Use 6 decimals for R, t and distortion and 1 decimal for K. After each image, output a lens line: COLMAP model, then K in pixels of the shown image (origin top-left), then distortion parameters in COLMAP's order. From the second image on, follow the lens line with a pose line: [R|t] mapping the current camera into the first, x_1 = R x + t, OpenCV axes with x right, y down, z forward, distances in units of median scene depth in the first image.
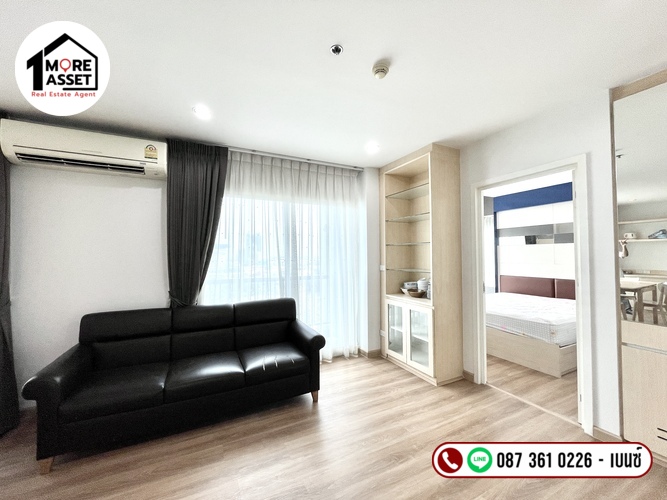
lens RADIAL K [[270.6, 0, 334.2], [0, 270.6, 250.6], [0, 0, 1]] dist [-0.001013, -0.000330]
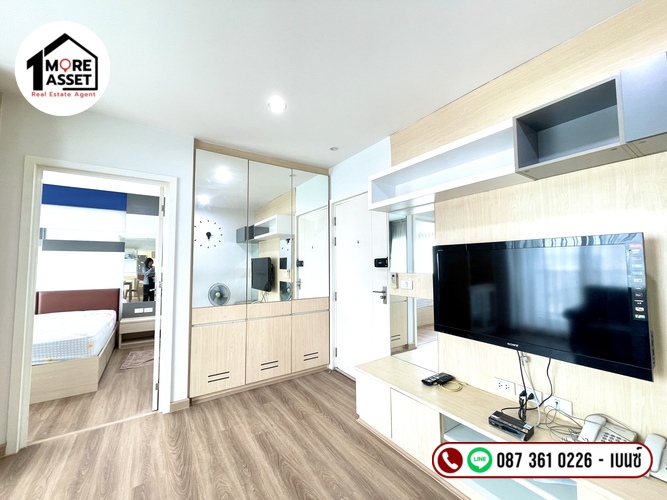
lens RADIAL K [[270.6, 0, 332.4], [0, 270.6, 249.7], [0, 0, 1]] dist [-0.001013, -0.000330]
pose [[-0.124941, 0.061450, 0.990259, -0.285909], [-0.009353, 0.997963, -0.063109, 0.030986], [-0.992120, -0.017147, -0.124111, 0.355323]]
